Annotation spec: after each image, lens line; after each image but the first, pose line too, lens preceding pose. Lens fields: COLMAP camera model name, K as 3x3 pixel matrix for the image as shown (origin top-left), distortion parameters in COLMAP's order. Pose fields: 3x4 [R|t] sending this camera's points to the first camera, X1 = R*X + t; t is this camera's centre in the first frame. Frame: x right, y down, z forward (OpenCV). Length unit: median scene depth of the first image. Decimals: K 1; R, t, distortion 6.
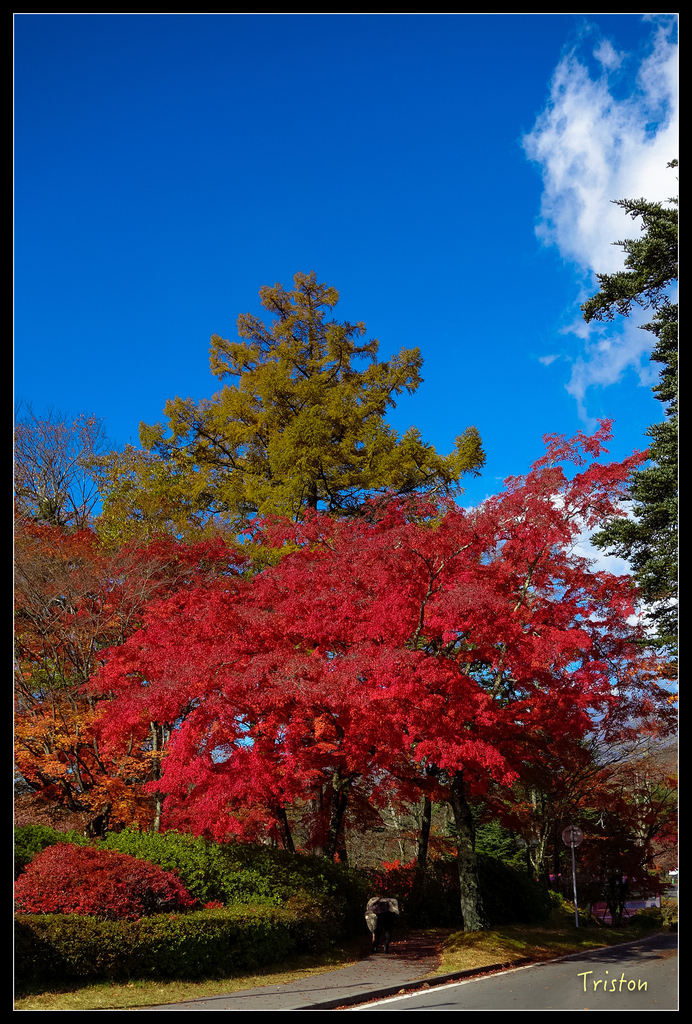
lens RADIAL K [[1646.5, 0, 346.0], [0, 1646.5, 512.0], [0, 0, 1]] dist [0.020062, -0.040781]
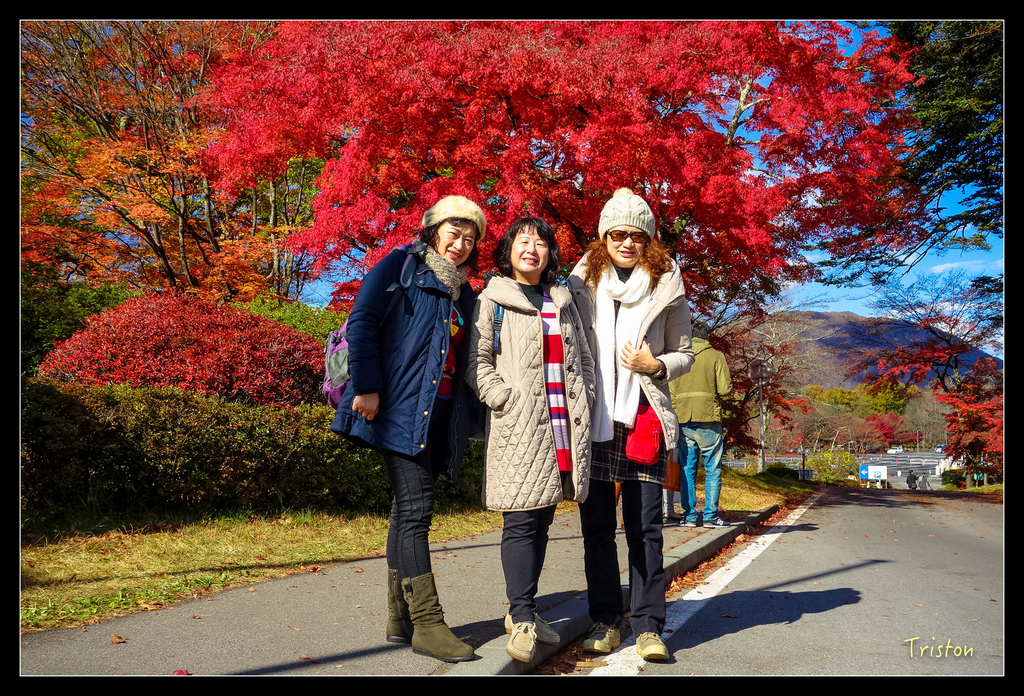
lens RADIAL K [[1060.0, 0, 465.2], [0, 1060.0, 380.2], [0, 0, 1]] dist [-0.006890, -0.014936]
pose [[0.995110, 0.020466, 0.096627, -0.107421], [-0.032452, 0.991733, 0.124147, 0.199688], [-0.093287, -0.126675, 0.987548, 0.670224]]
